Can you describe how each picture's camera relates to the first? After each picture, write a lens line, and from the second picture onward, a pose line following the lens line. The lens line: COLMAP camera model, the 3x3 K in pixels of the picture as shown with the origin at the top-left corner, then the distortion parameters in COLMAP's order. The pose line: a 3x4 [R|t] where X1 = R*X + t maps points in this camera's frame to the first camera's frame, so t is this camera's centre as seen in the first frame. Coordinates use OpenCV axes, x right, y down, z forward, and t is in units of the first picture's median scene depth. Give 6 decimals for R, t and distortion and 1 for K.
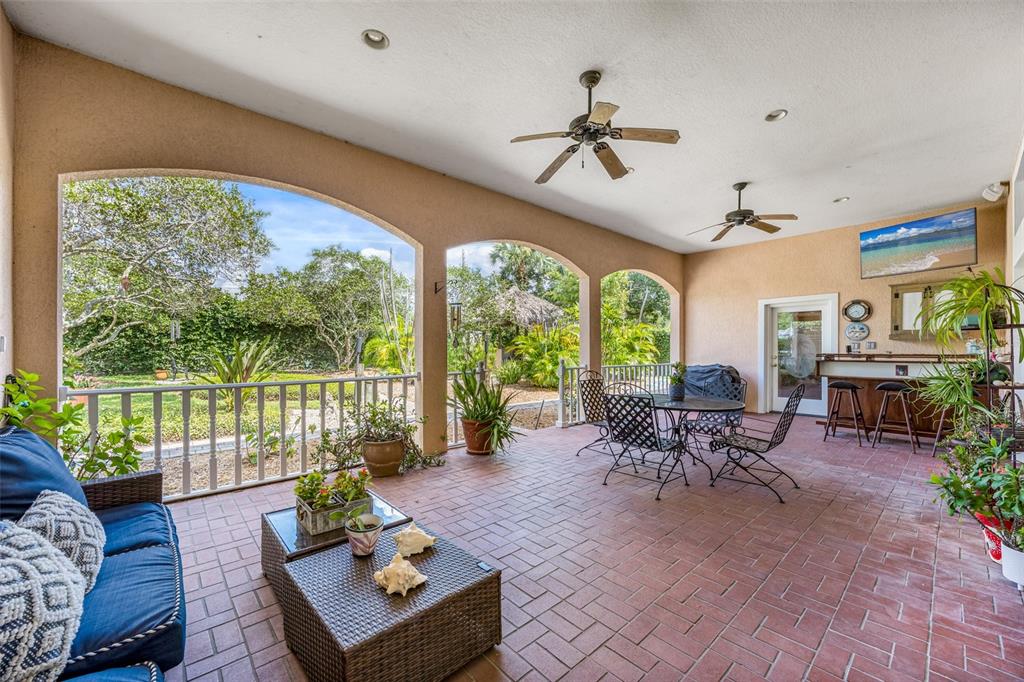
lens RADIAL K [[399.9, 0, 513.5], [0, 399.9, 346.3], [0, 0, 1]] dist [-0.001459, 0.000248]
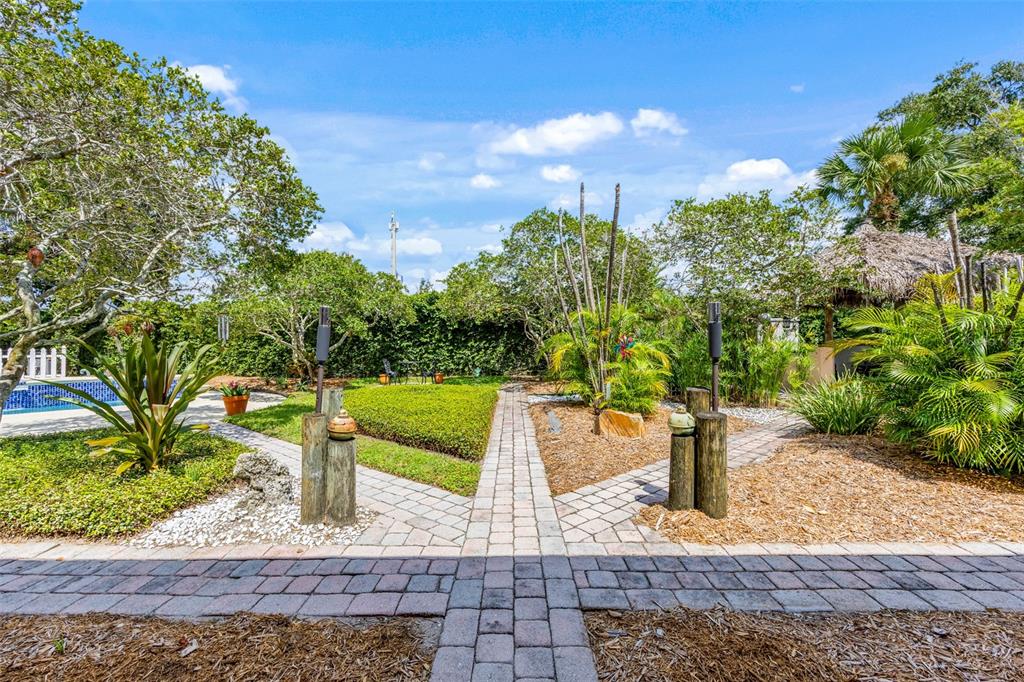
lens RADIAL K [[399.9, 0, 516.4], [0, 399.9, 344.7], [0, 0, 1]] dist [-0.001459, 0.000248]
pose [[0.738593, -0.019098, -0.673881, 0.037293], [0.014484, 0.999817, -0.012461, 0.008158], [0.673996, -0.000557, 0.738735, 0.837837]]
